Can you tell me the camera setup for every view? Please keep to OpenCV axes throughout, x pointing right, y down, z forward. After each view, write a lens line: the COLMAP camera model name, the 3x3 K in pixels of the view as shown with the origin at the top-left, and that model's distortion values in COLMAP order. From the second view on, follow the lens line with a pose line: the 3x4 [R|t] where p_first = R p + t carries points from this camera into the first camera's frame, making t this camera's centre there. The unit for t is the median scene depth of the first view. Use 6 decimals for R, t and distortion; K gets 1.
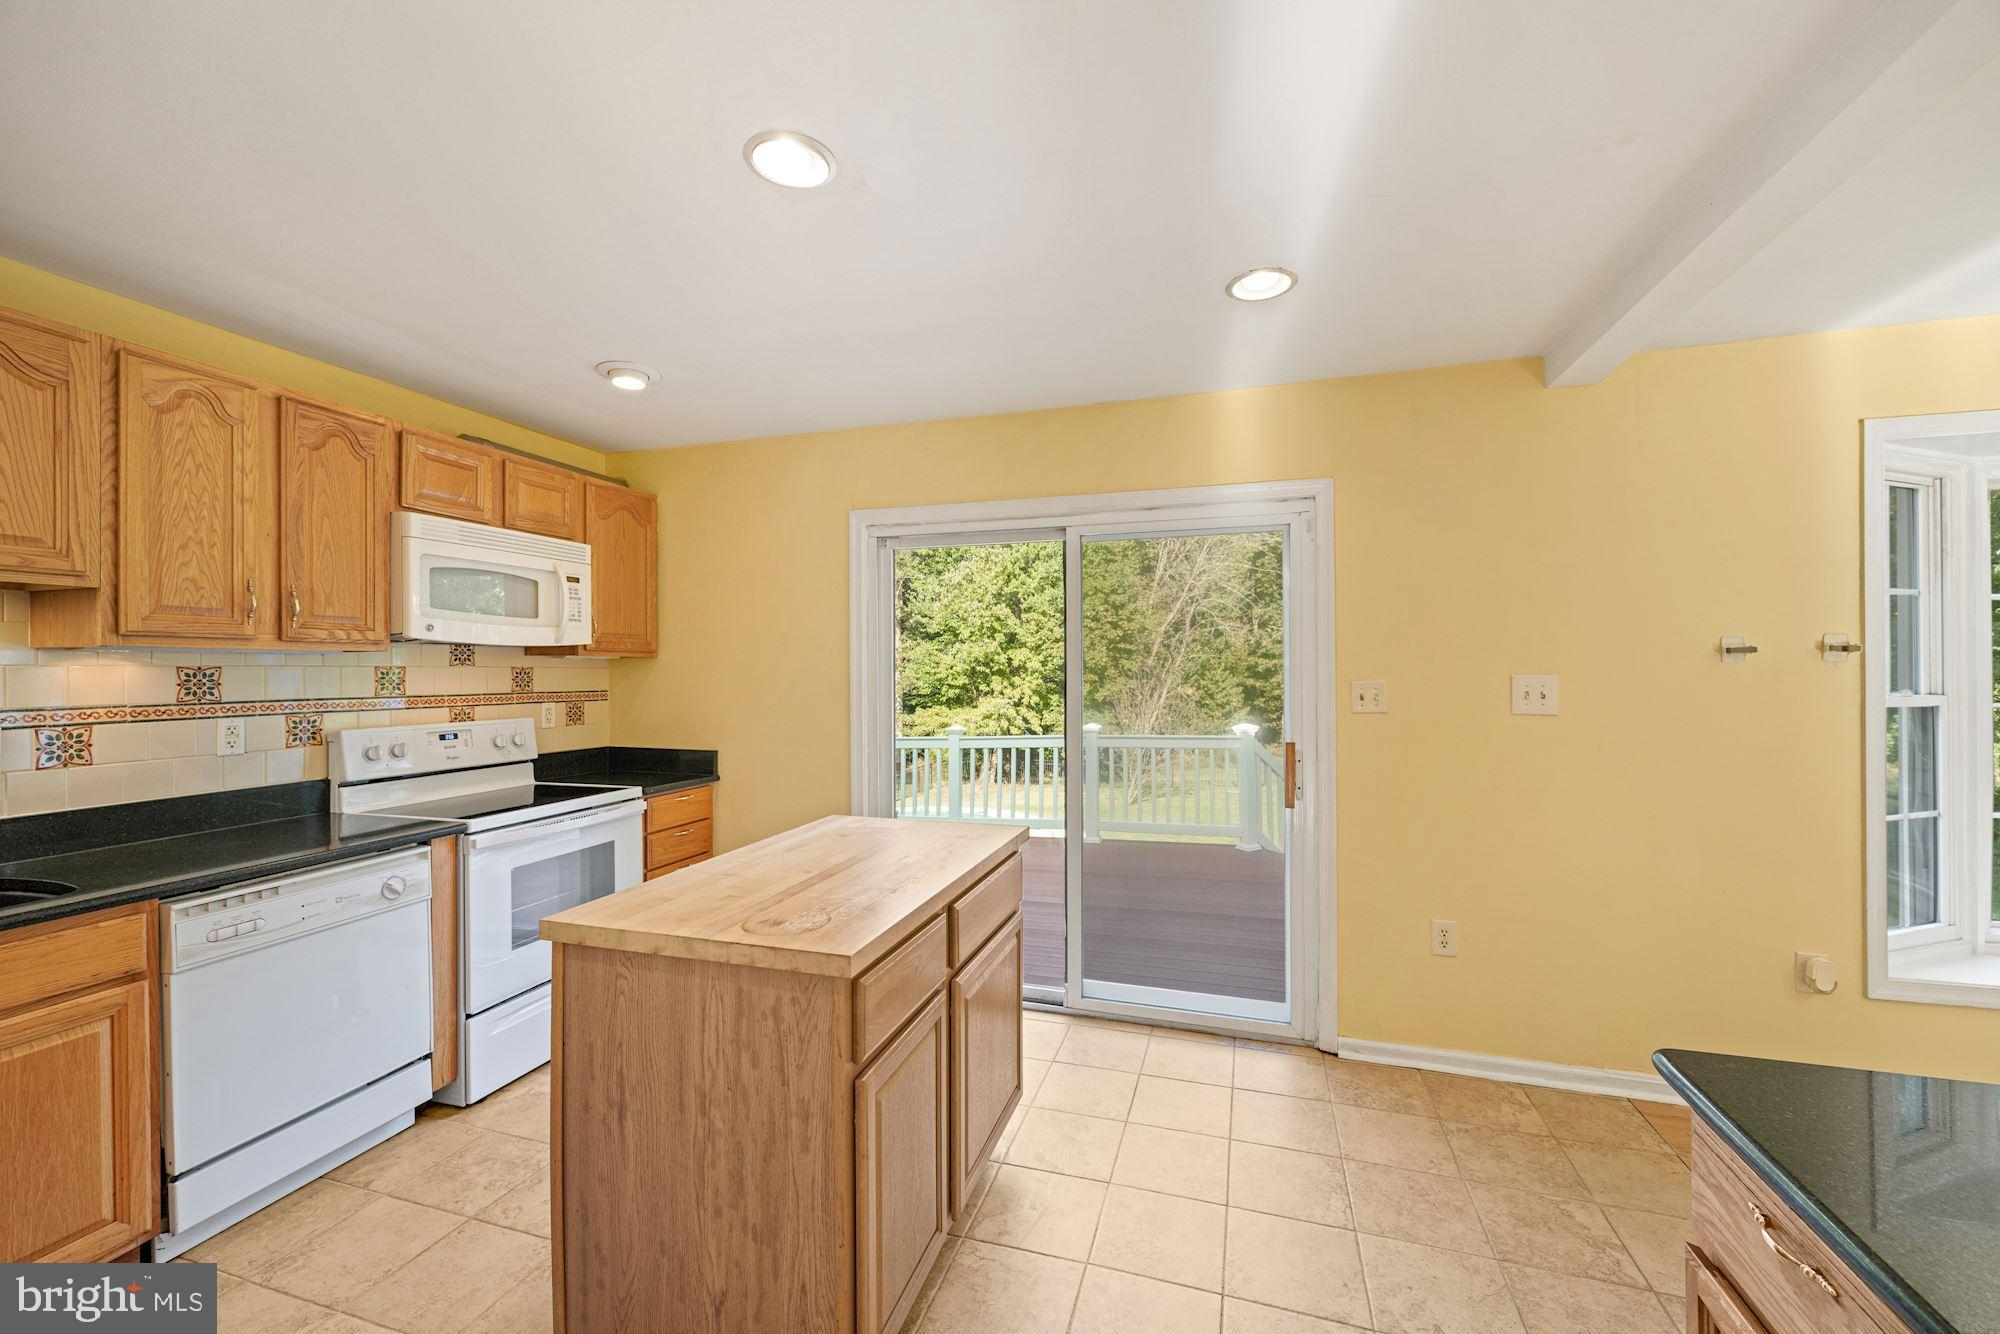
lens RADIAL K [[798.3, 0, 997.6], [0, 798.3, 659.5], [0, 0, 1]] dist [0.000790, 0.000142]
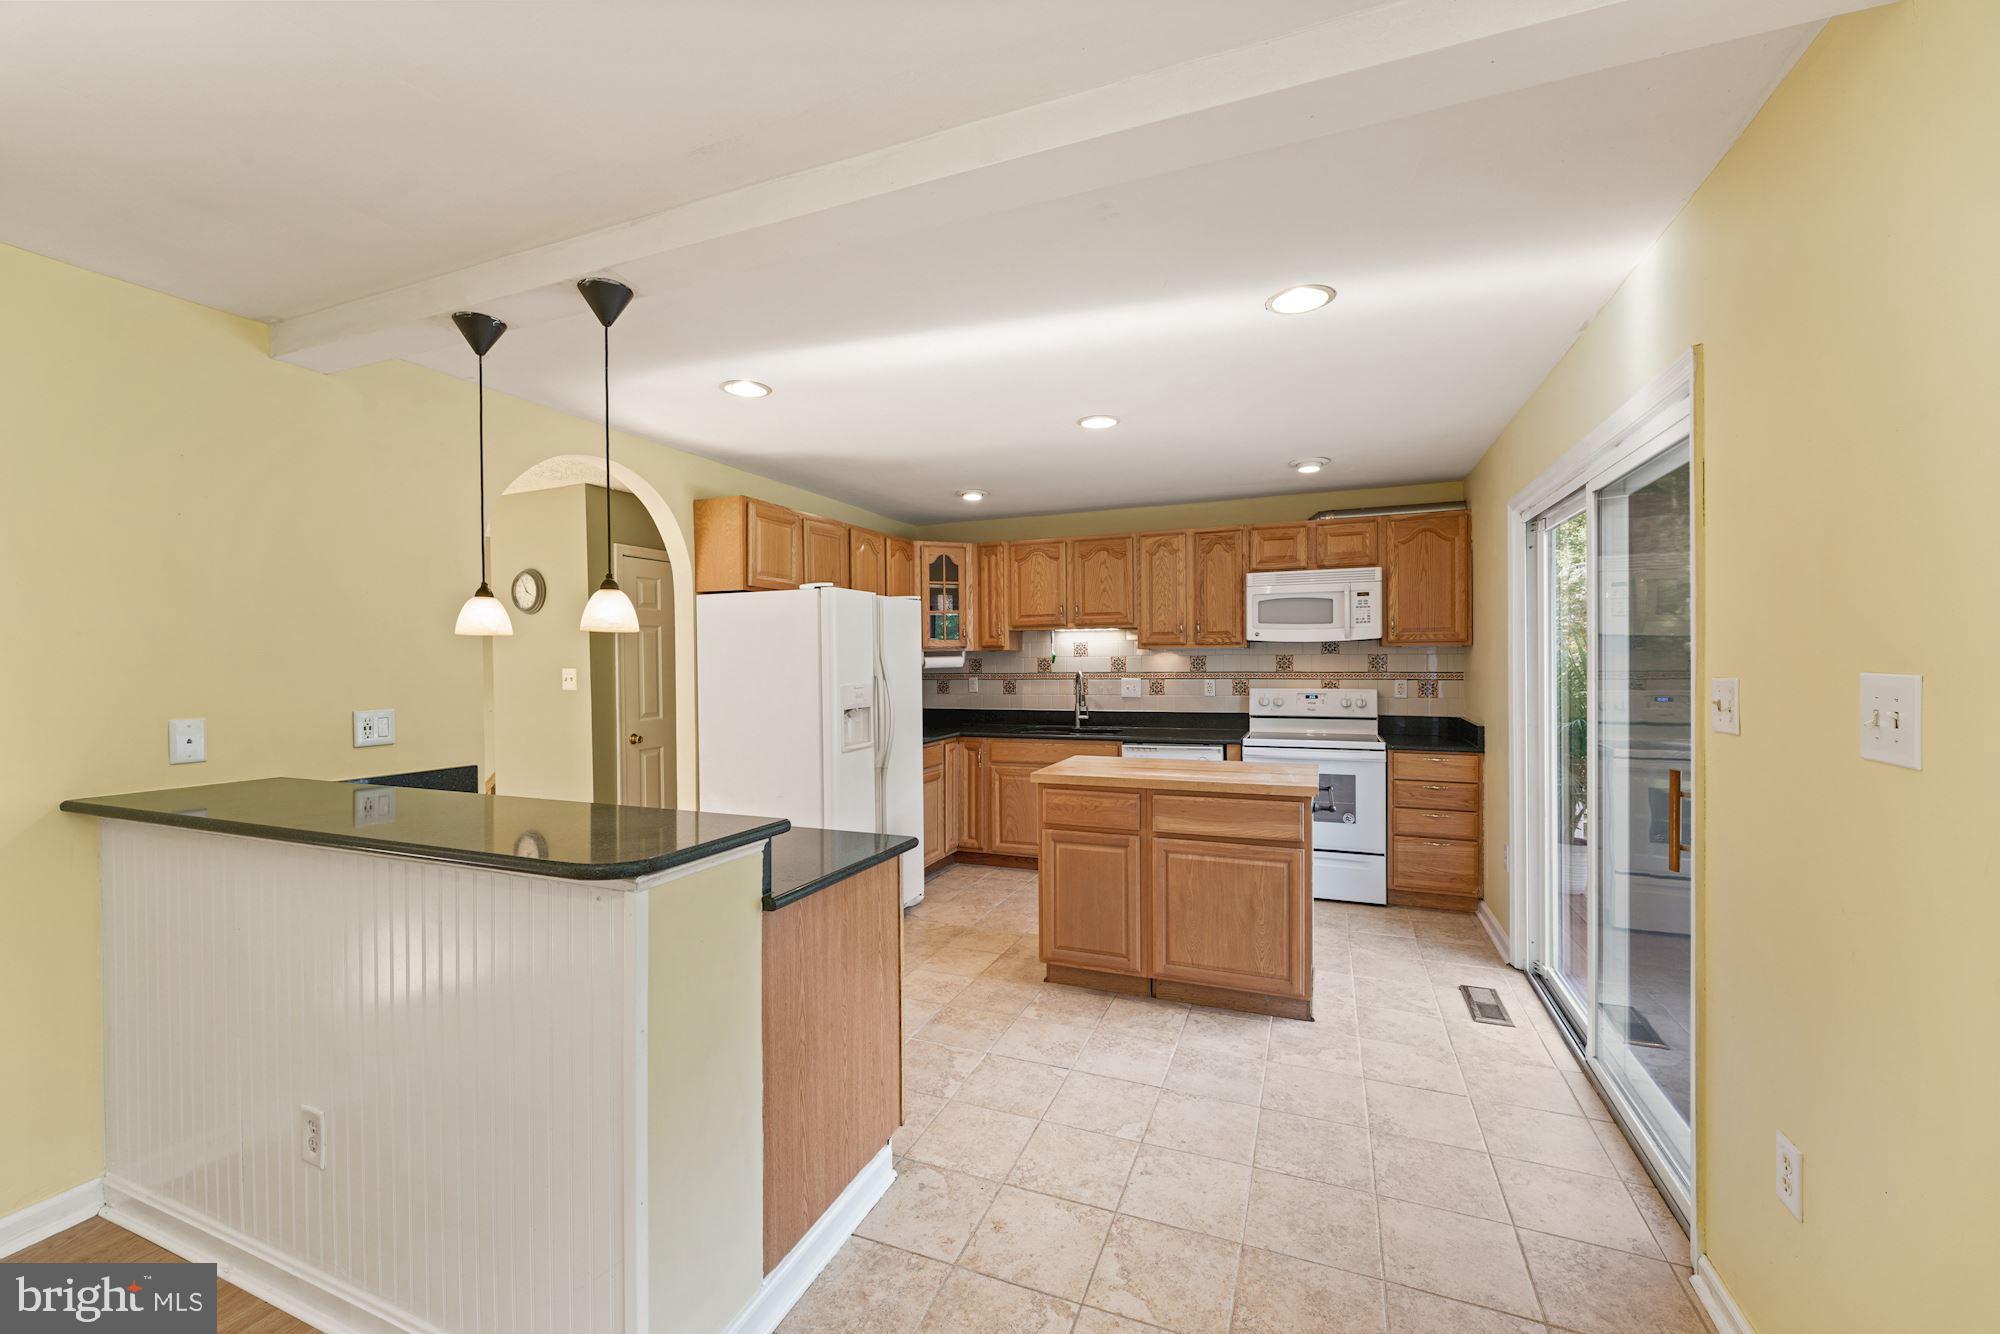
lens RADIAL K [[796.3, 0, 998.2], [0, 796.3, 667.7], [0, 0, 1]] dist [0.000267, 0.000071]
pose [[-0.083466, 0.015549, -0.996389, 1.175708], [0.021044, 0.999683, 0.013838, -0.000890], [0.996288, -0.019813, -0.083767, 0.563800]]
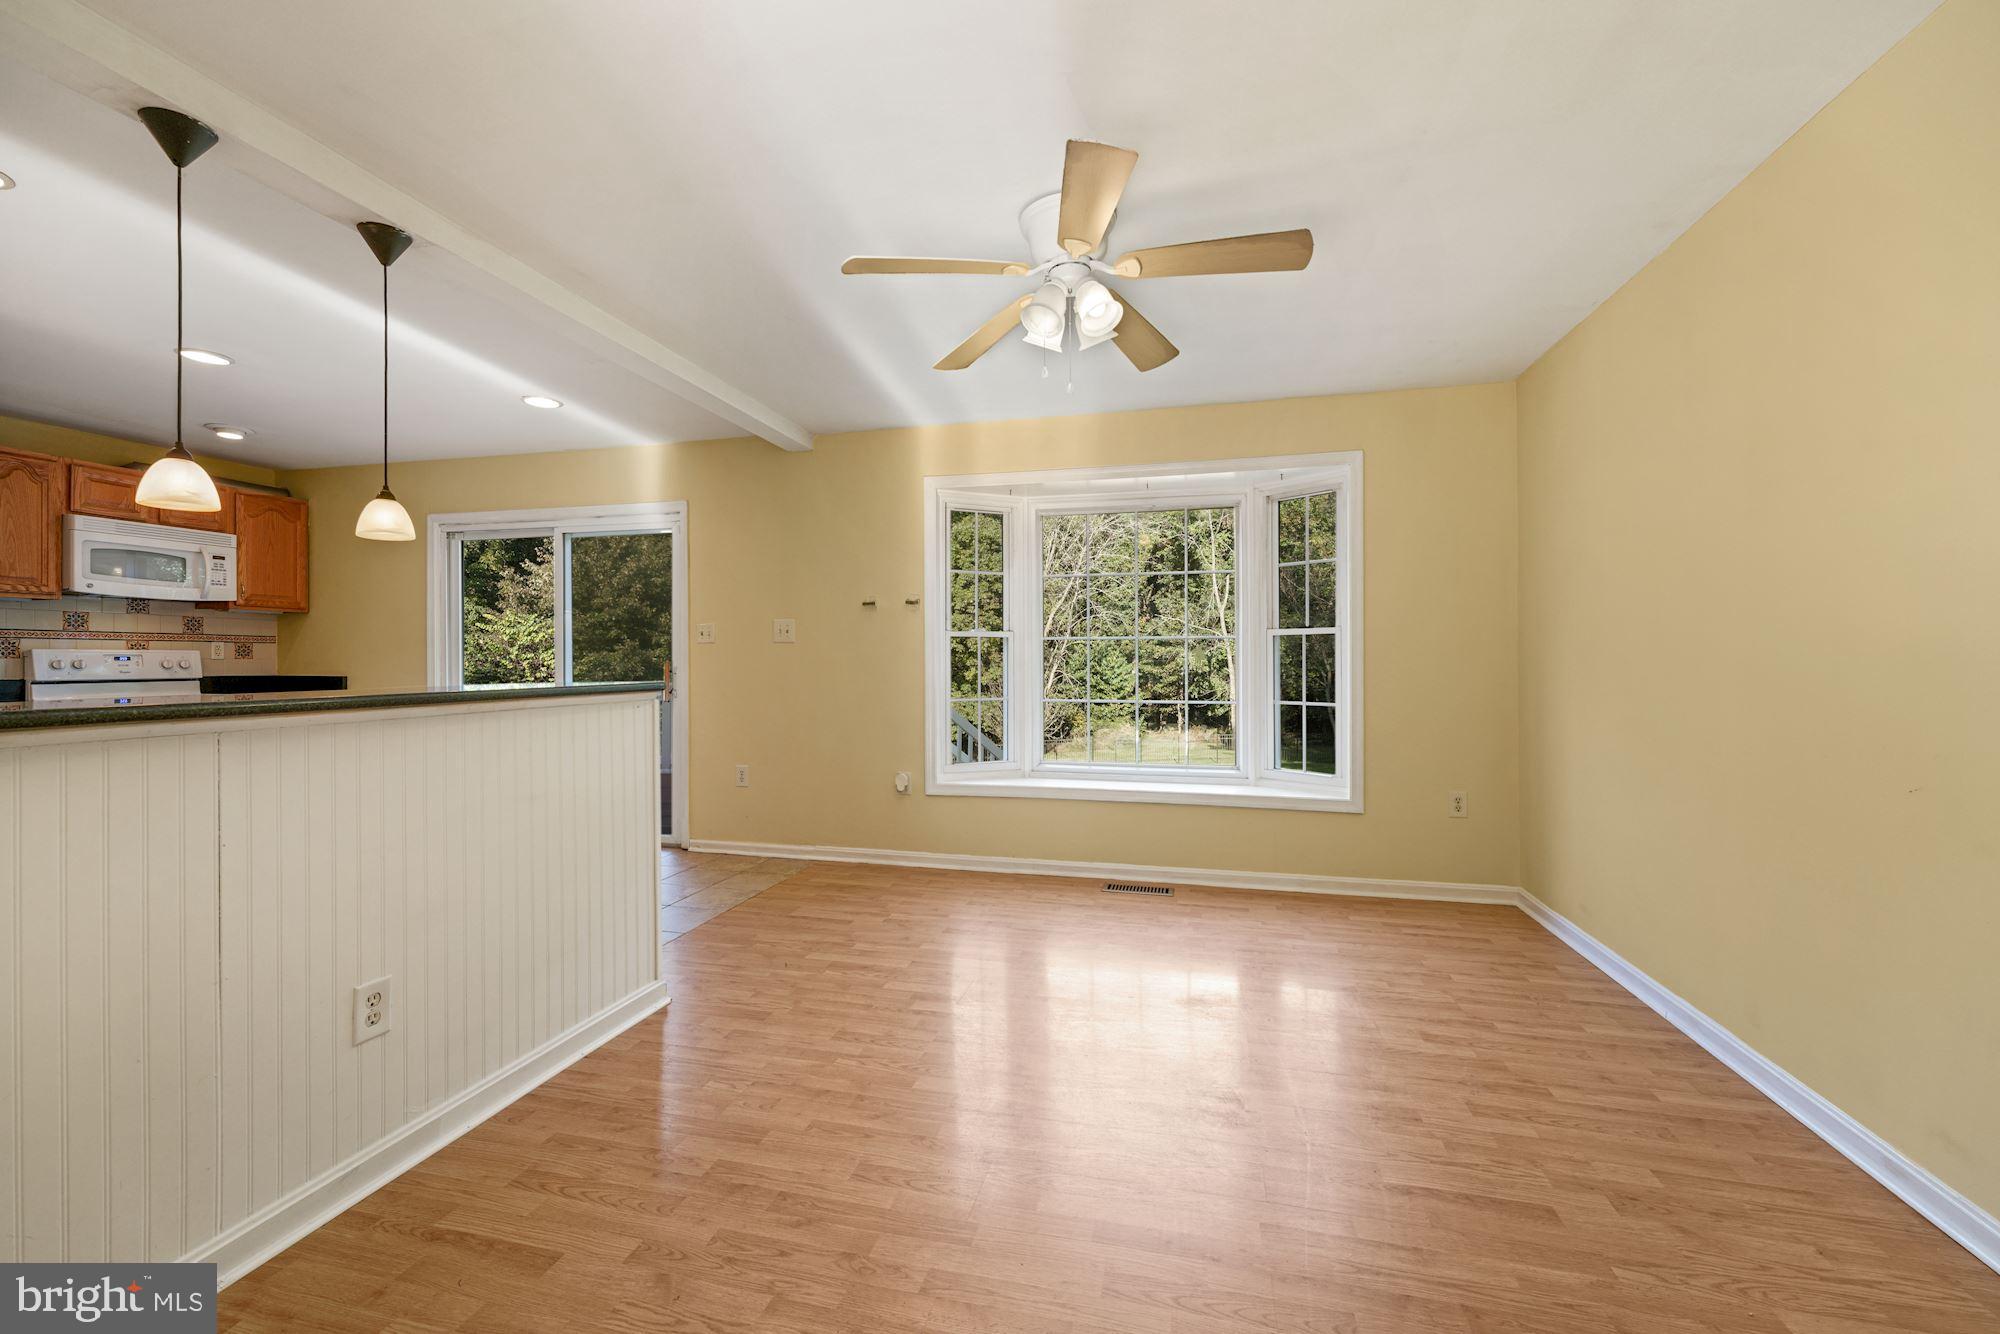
lens RADIAL K [[802.9, 0, 1000.4], [0, 802.9, 653.5], [0, 0, 1]] dist [-0.000938, -0.000008]
pose [[0.997701, 0.003589, 0.067675, 1.036803], [-0.003946, 0.999979, 0.005135, 0.083258], [-0.067655, -0.005390, 0.997694, -0.760871]]
